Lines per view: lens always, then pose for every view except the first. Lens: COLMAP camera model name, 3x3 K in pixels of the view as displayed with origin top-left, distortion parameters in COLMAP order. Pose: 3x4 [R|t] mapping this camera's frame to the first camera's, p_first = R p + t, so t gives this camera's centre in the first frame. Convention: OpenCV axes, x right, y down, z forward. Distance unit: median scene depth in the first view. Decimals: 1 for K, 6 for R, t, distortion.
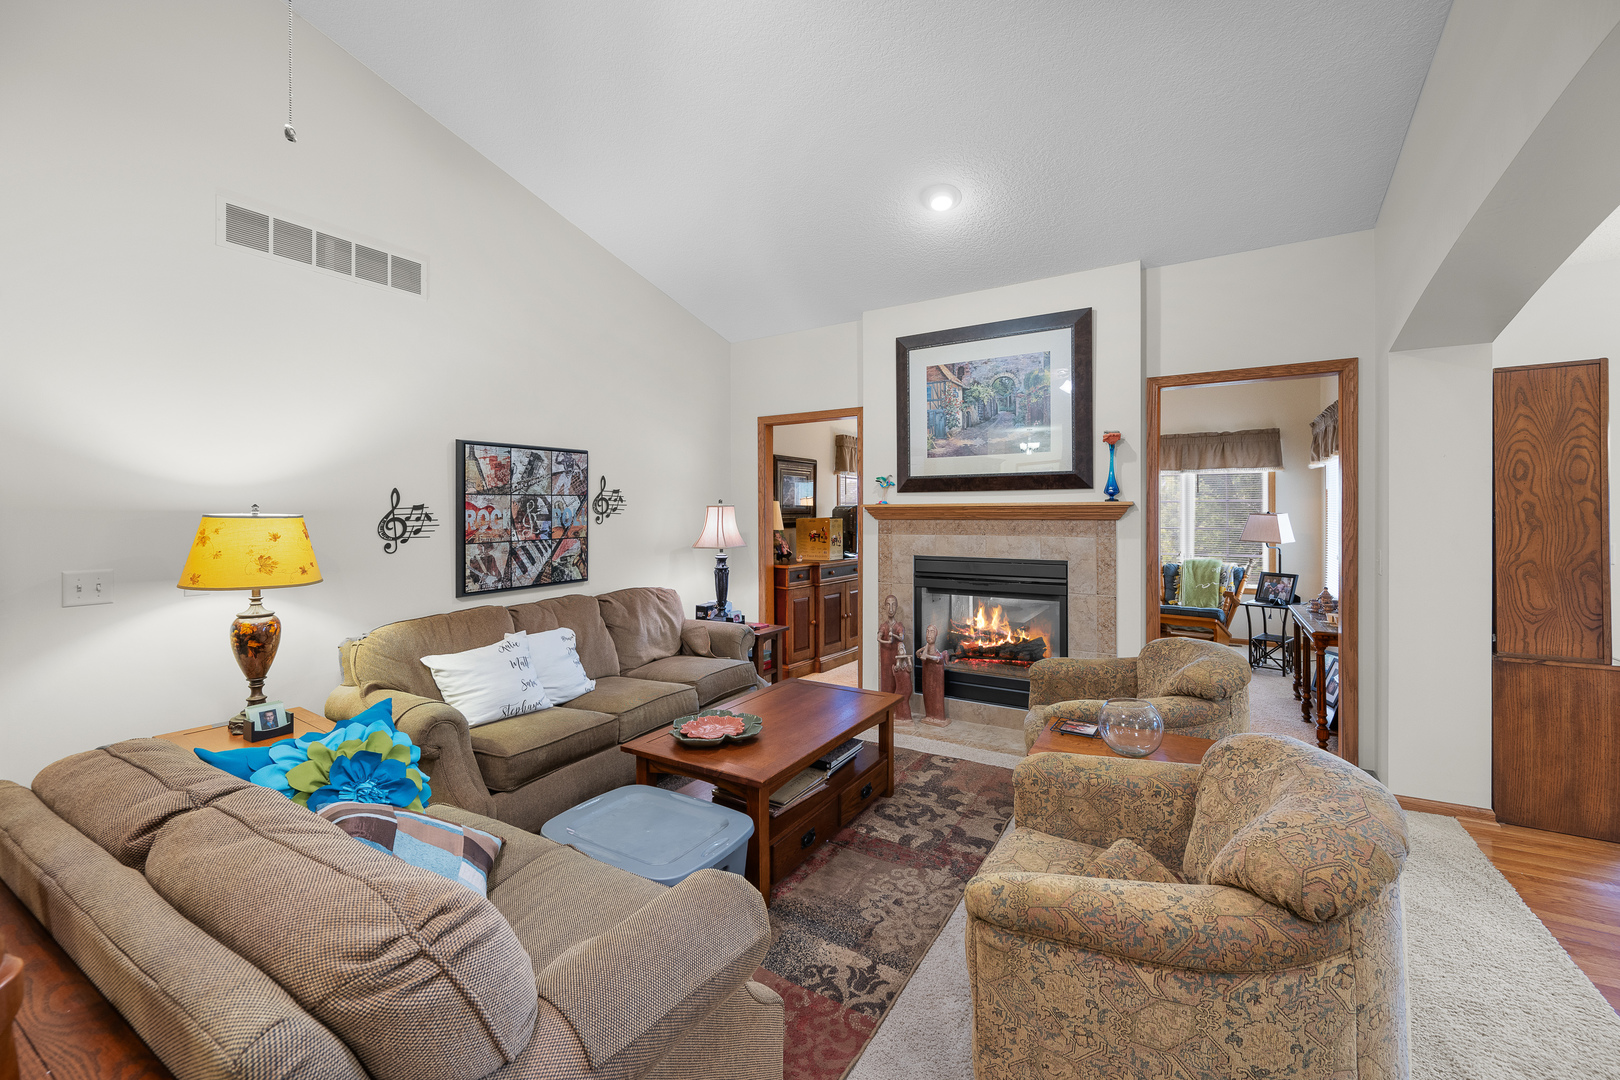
lens RADIAL K [[646.2, 0, 818.0], [0, 646.2, 514.7], [0, 0, 1]] dist [-0.003570, -0.000111]
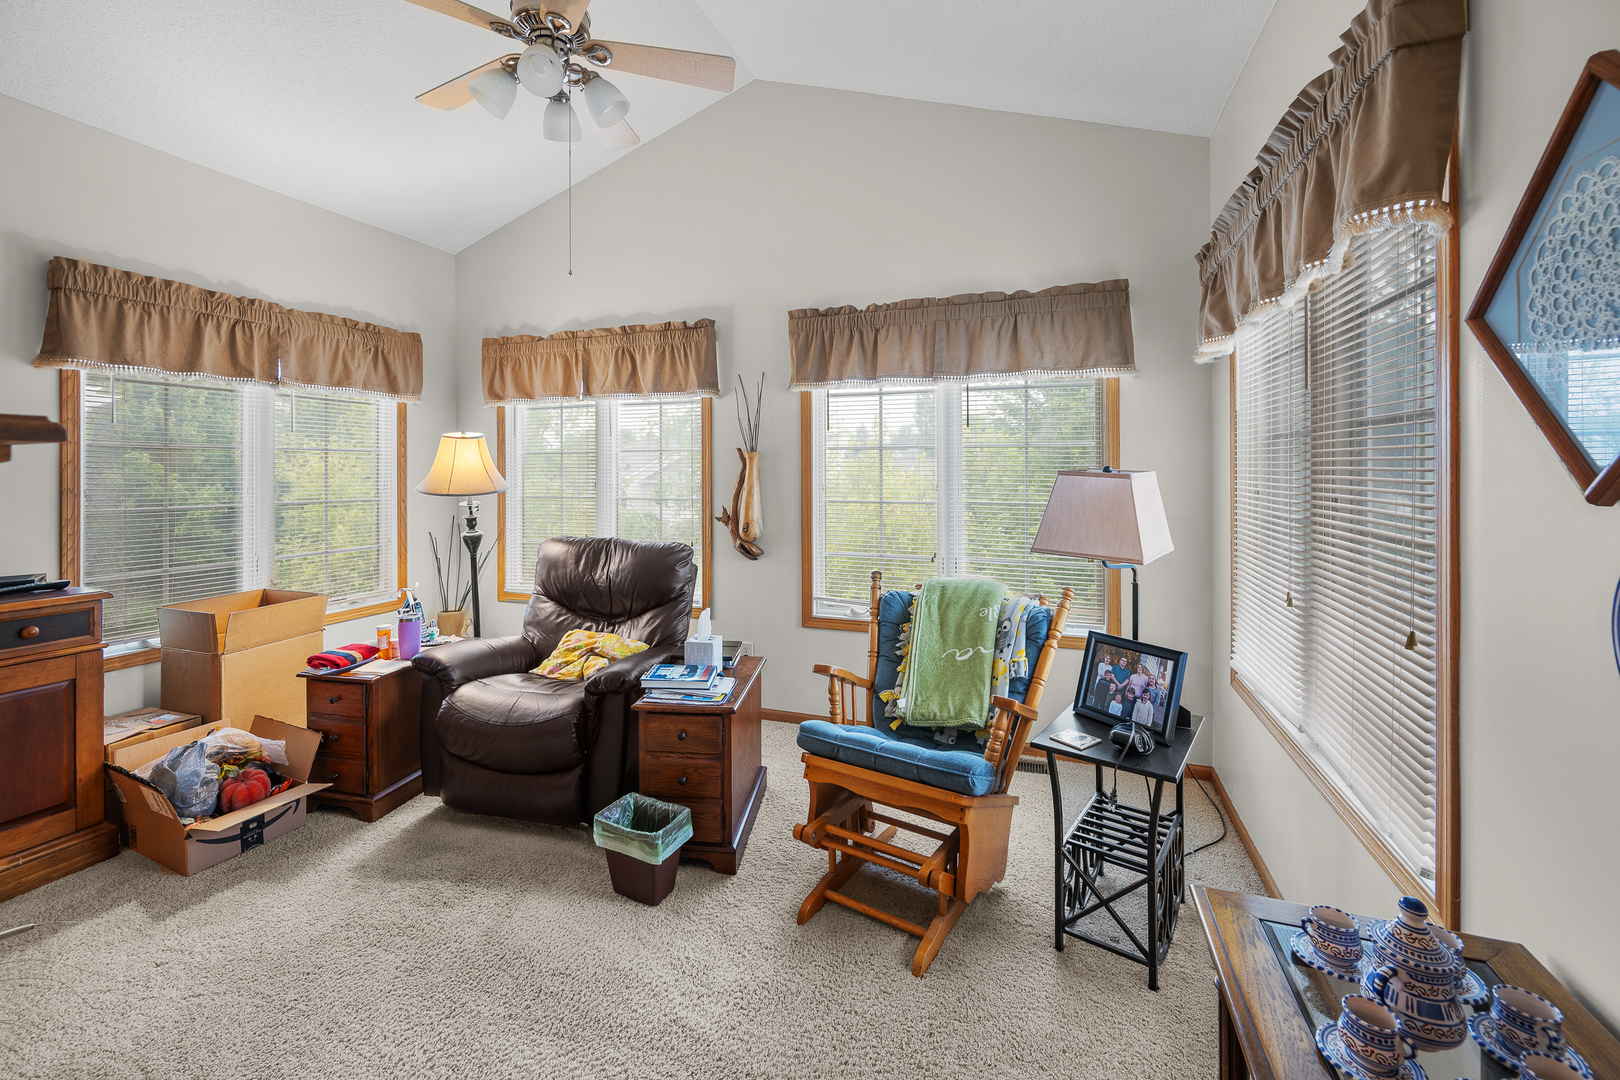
lens RADIAL K [[662.9, 0, 810.2], [0, 662.9, 463.8], [0, 0, 1]] dist [0.000764, 0.000000]
pose [[0.983005, -0.002313, 0.183562, 0.592049], [0.004591, 0.999918, -0.011988, -0.002282], [-0.183519, 0.012627, 0.982935, 0.842130]]
